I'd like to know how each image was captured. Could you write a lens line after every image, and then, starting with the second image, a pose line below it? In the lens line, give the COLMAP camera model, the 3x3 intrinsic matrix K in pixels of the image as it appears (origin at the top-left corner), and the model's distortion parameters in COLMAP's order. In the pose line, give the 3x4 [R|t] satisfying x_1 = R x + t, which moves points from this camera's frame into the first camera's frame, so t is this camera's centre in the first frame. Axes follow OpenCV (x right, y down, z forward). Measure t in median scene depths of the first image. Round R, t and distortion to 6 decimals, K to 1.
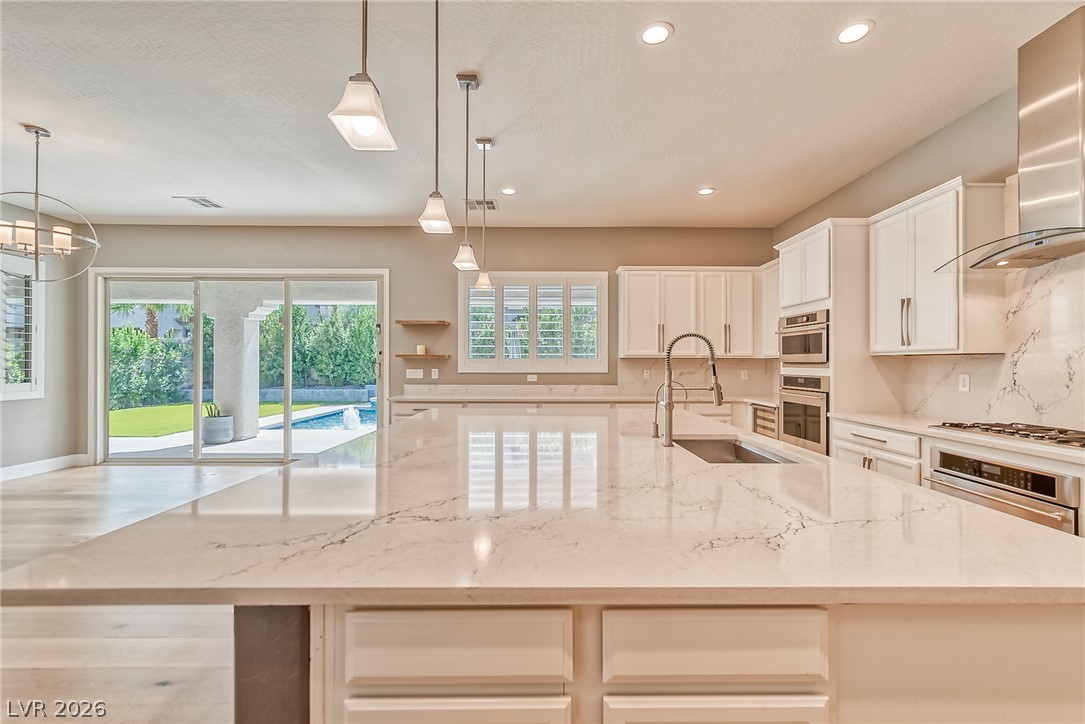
lens RADIAL K [[477.5, 0, 551.9], [0, 477.5, 359.3], [0, 0, 1]] dist [0.003482, 0.000384]
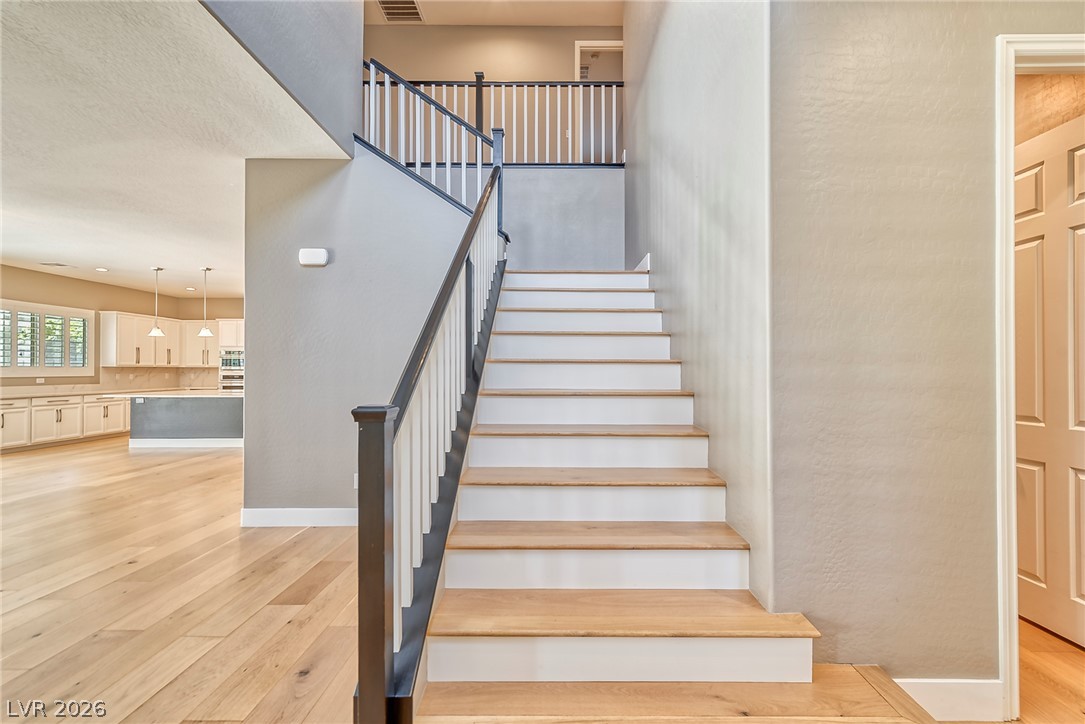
lens RADIAL K [[477.5, 0, 554.4], [0, 477.5, 371.4], [0, 0, 1]] dist [0.003482, 0.000384]
pose [[0.003049, -0.004196, 0.999987, -1.573680], [-0.009225, 0.999949, 0.004224, -0.008246], [-0.999953, -0.009237, 0.003010, -0.545466]]
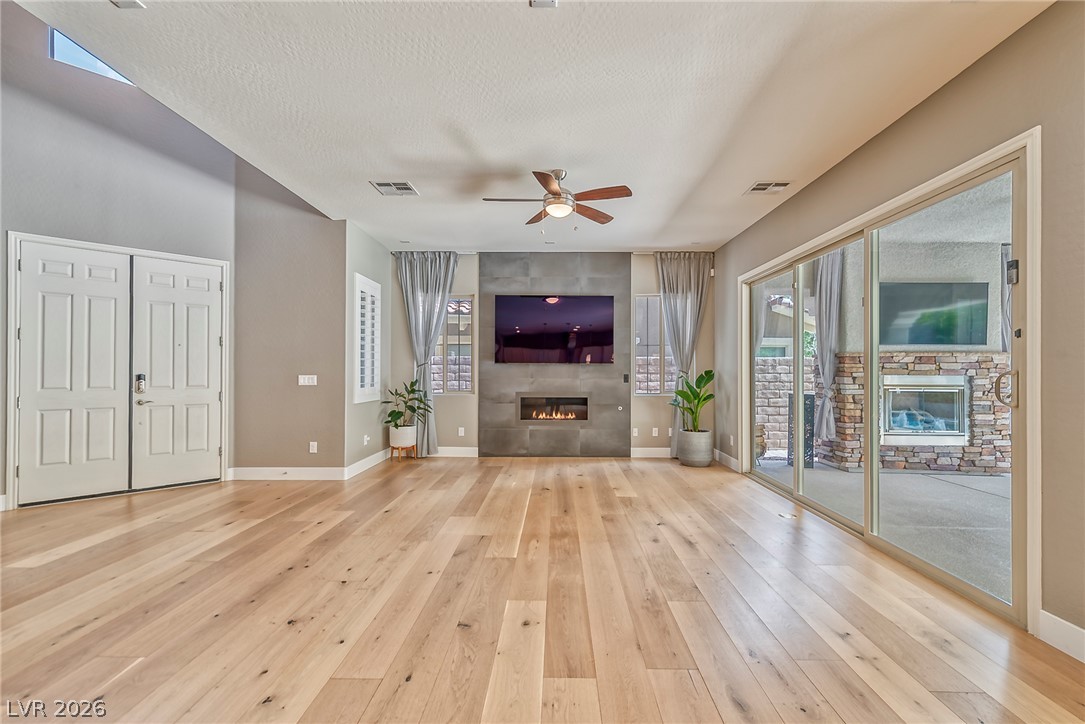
lens RADIAL K [[477.5, 0, 549.4], [0, 477.5, 368.4], [0, 0, 1]] dist [0.003482, 0.000384]
pose [[-0.015450, -0.007562, -0.999852, -0.828629], [0.005995, 0.999953, -0.007656, 0.000421], [0.999863, -0.006112, -0.015404, 0.223241]]
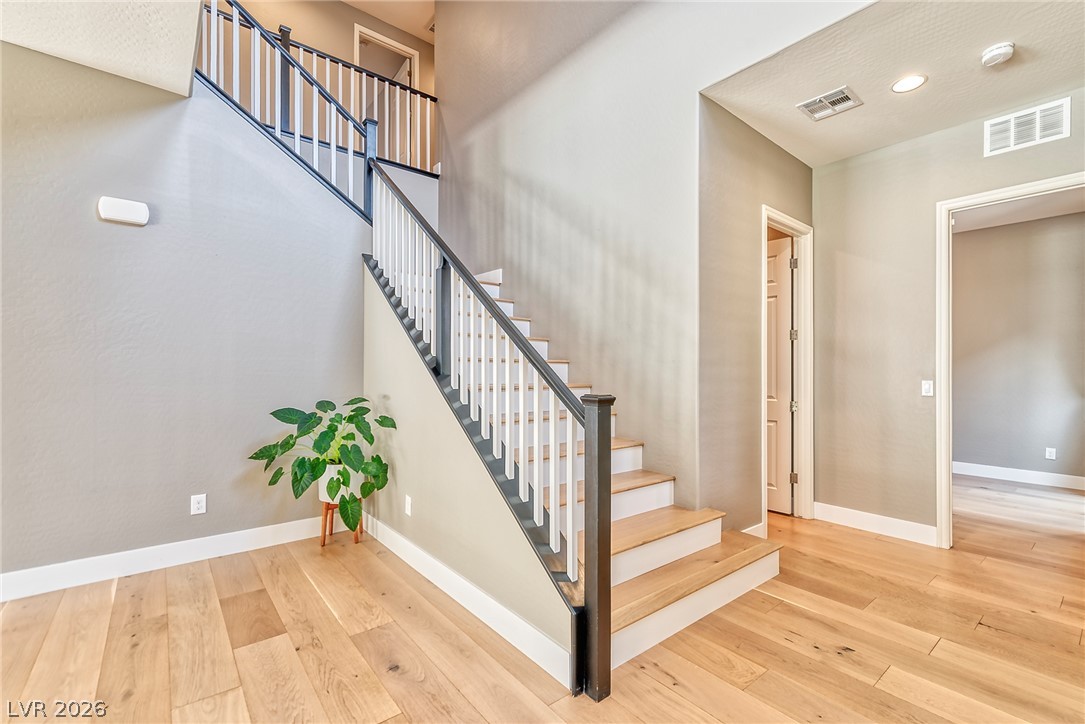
lens RADIAL K [[477.5, 0, 553.0], [0, 477.5, 368.3], [0, 0, 1]] dist [0.003482, 0.000384]
pose [[-0.636539, -0.008057, 0.771202, -1.569626], [-0.016297, 0.999863, -0.003006, -0.006027], [-0.771072, -0.014482, -0.636583, -0.213521]]
